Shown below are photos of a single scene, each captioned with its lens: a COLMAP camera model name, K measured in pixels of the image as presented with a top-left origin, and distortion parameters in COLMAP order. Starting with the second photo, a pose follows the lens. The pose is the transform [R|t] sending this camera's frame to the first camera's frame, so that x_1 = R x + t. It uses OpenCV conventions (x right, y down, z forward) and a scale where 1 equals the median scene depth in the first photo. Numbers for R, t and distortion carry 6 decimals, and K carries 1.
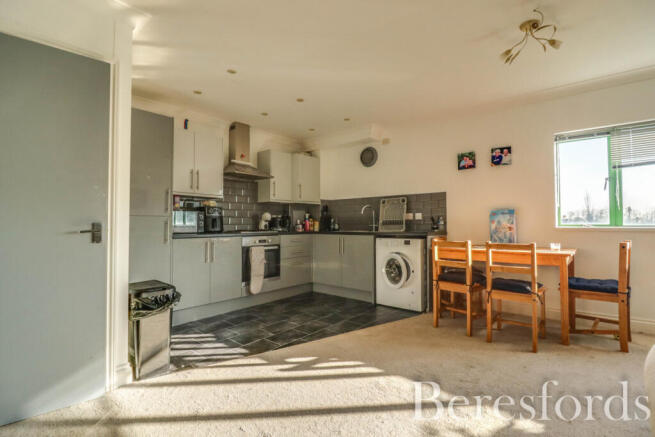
lens RADIAL K [[305.4, 0, 327.5], [0, 305.4, 218.5], [0, 0, 1]] dist [-0.015242, -0.000376]
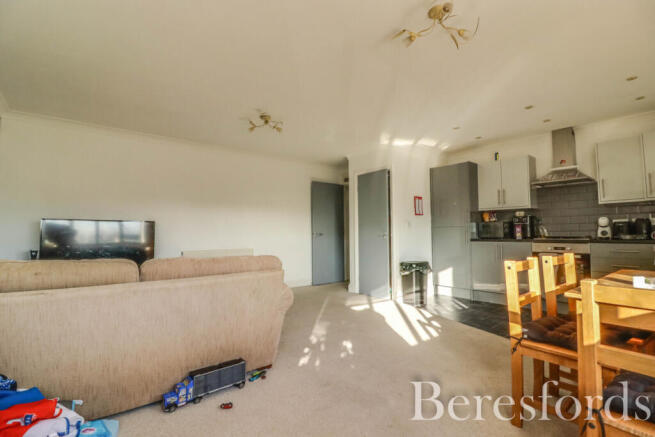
lens RADIAL K [[305.4, 0, 327.5], [0, 305.4, 218.5], [0, 0, 1]] dist [-0.015242, -0.000376]
pose [[-0.181027, -0.044051, -0.982491, 0.808077], [0.026632, 0.998410, -0.049672, 0.007014], [0.983117, -0.035157, -0.179566, 0.420746]]
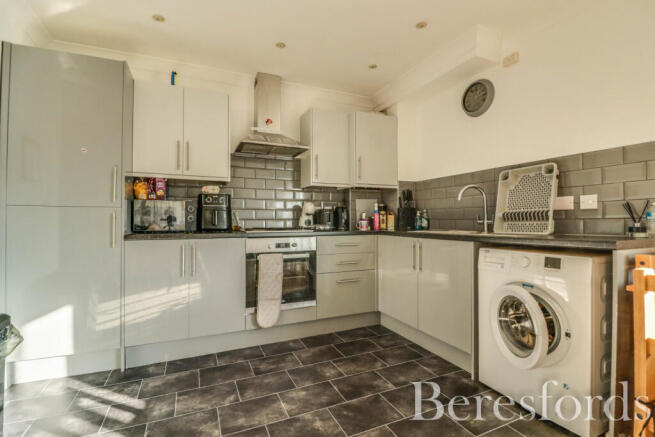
lens RADIAL K [[305.4, 0, 327.5], [0, 305.4, 218.5], [0, 0, 1]] dist [-0.015242, -0.000376]
pose [[0.904510, -0.000359, -0.426452, 0.137330], [0.006237, 0.999904, 0.012389, 0.008993], [0.426406, -0.013866, 0.904426, 0.425366]]
